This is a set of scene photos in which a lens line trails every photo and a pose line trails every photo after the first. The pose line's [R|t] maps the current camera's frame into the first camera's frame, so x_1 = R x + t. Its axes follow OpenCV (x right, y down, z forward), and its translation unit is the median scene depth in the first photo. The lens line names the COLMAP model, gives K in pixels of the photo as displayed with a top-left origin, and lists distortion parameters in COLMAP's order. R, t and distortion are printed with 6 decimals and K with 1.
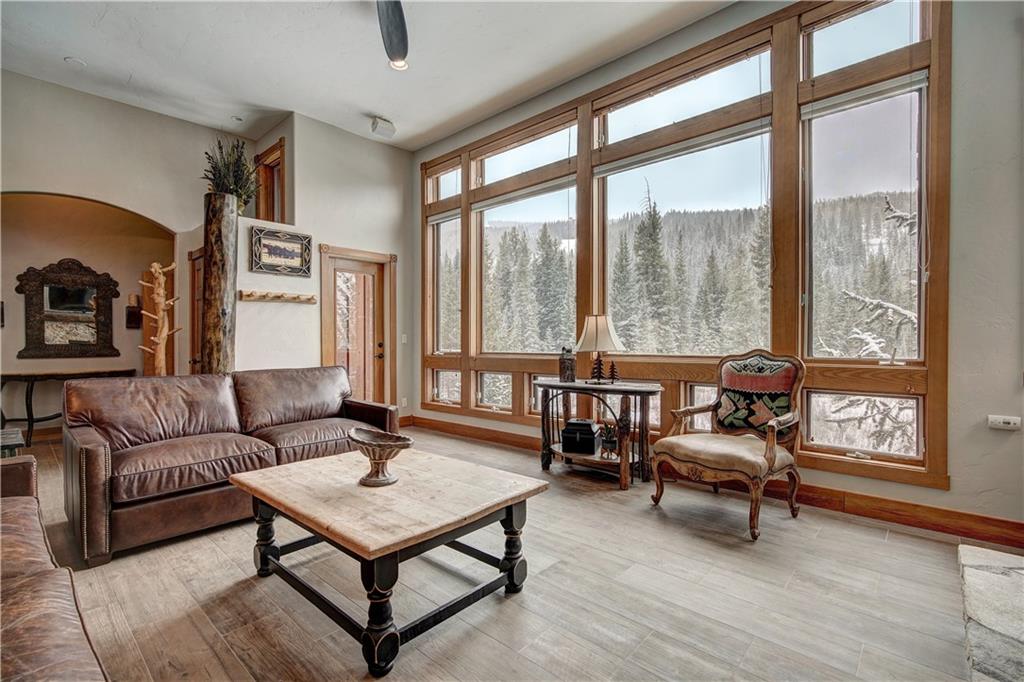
lens RADIAL K [[459.1, 0, 513.4], [0, 459.1, 345.1], [0, 0, 1]] dist [-0.003194, 0.000352]
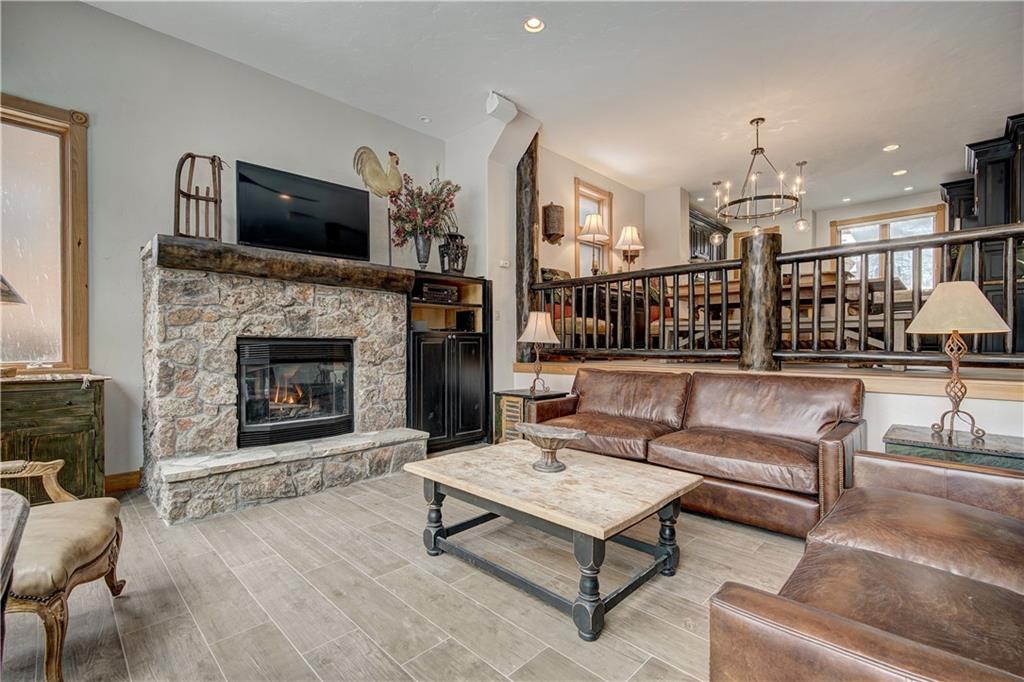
lens RADIAL K [[456.6, 0, 502.7], [0, 456.6, 343.4], [0, 0, 1]] dist [-0.003744, 0.000140]
pose [[-0.998288, 0.005459, 0.058233, -0.145777], [0.006142, 0.999914, 0.011550, -0.015159], [-0.058165, 0.011888, -0.998236, 1.260812]]
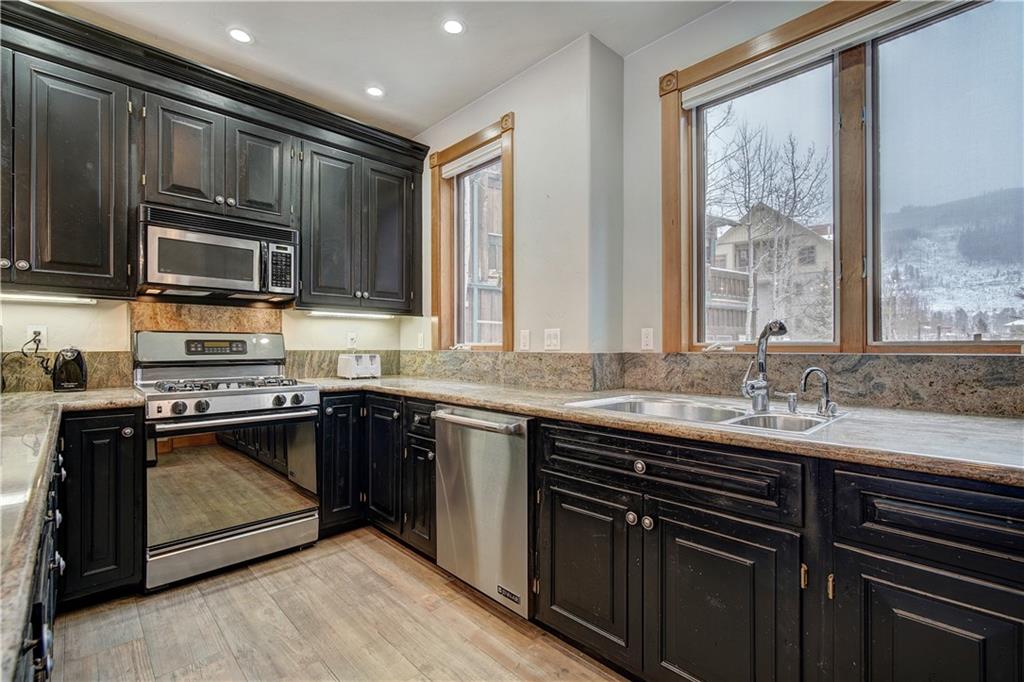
lens RADIAL K [[458.6, 0, 496.6], [0, 458.6, 343.0], [0, 0, 1]] dist [0.001329, 0.000732]
pose [[-0.996169, 0.010072, 0.086863, -1.571618], [0.010376, 0.999942, 0.003046, -0.236852], [-0.086827, 0.003935, -0.996216, -0.578415]]
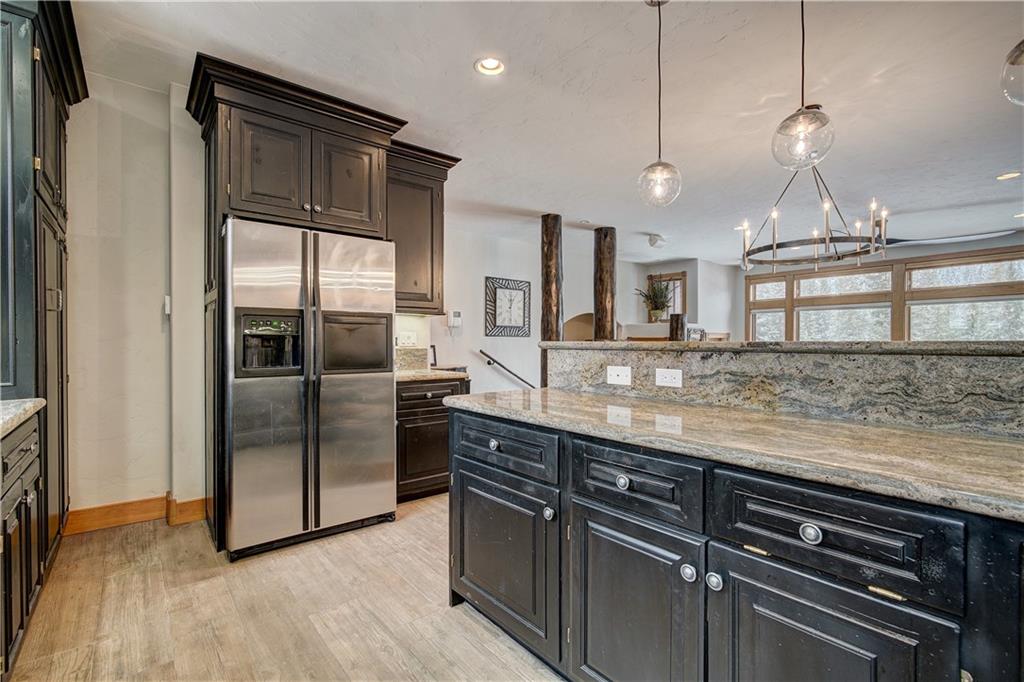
lens RADIAL K [[465.9, 0, 503.9], [0, 465.9, 341.7], [0, 0, 1]] dist [-0.003181, -0.000075]
pose [[0.989623, 0.011076, -0.143257, -1.325399], [-0.012523, 0.999879, -0.009204, -0.232752], [0.143138, 0.010903, 0.989643, -1.196593]]
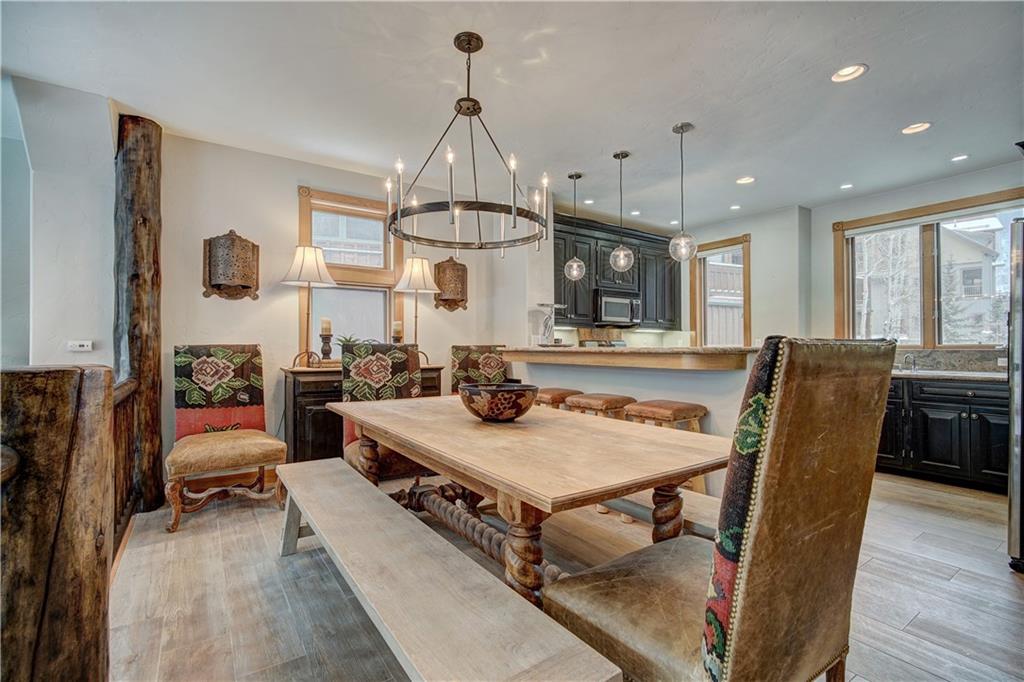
lens RADIAL K [[456.6, 0, 502.7], [0, 456.6, 343.4], [0, 0, 1]] dist [-0.003744, 0.000140]
pose [[-0.969870, 0.013453, 0.243253, -1.076901], [0.014256, 0.999897, 0.001542, -0.255966], [-0.243207, 0.004963, -0.969962, 0.406561]]
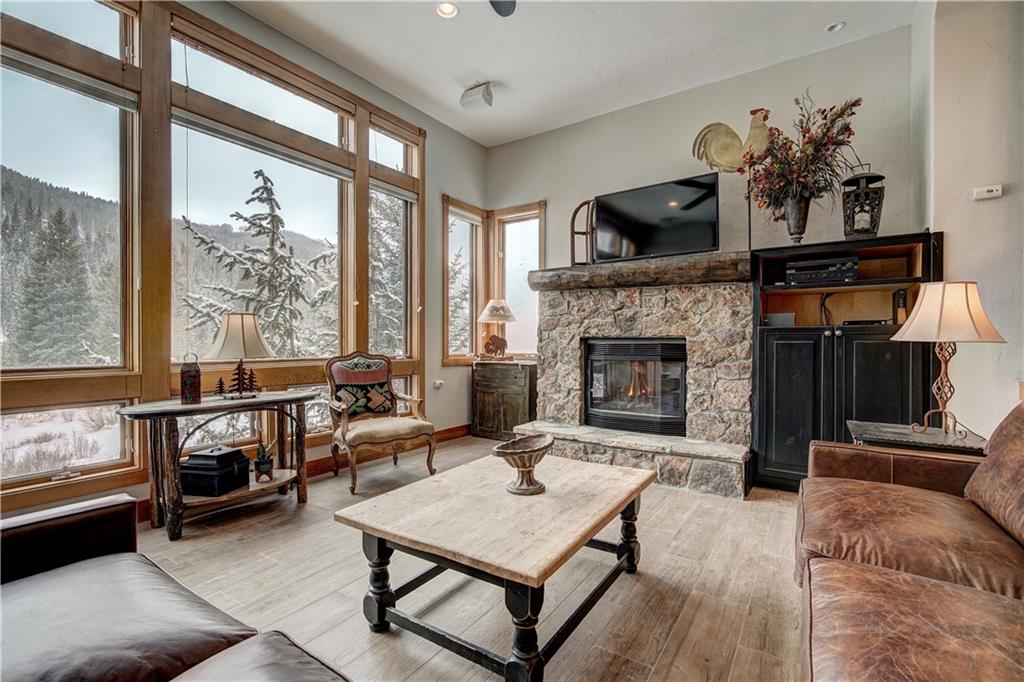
lens RADIAL K [[459.1, 0, 513.4], [0, 459.1, 345.1], [0, 0, 1]] dist [-0.003194, 0.000352]
pose [[-0.145368, -0.000367, 0.989378, -0.736291], [0.011555, 0.999931, 0.002068, -0.005249], [-0.989310, 0.011733, -0.145353, 0.688432]]
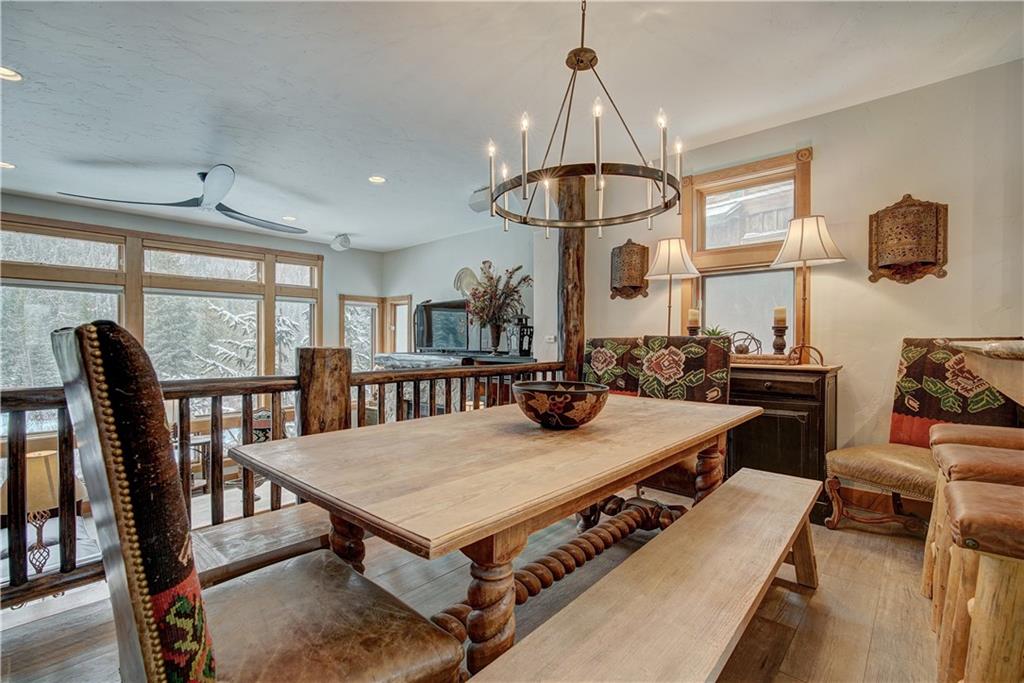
lens RADIAL K [[459.1, 0, 513.4], [0, 459.1, 345.6], [0, 0, 1]] dist [-0.003194, 0.000352]
pose [[-0.002031, -0.001676, 0.999997, -1.443411], [0.009332, 0.999955, 0.001695, -0.244441], [-0.999954, 0.009336, -0.002016, -0.139230]]
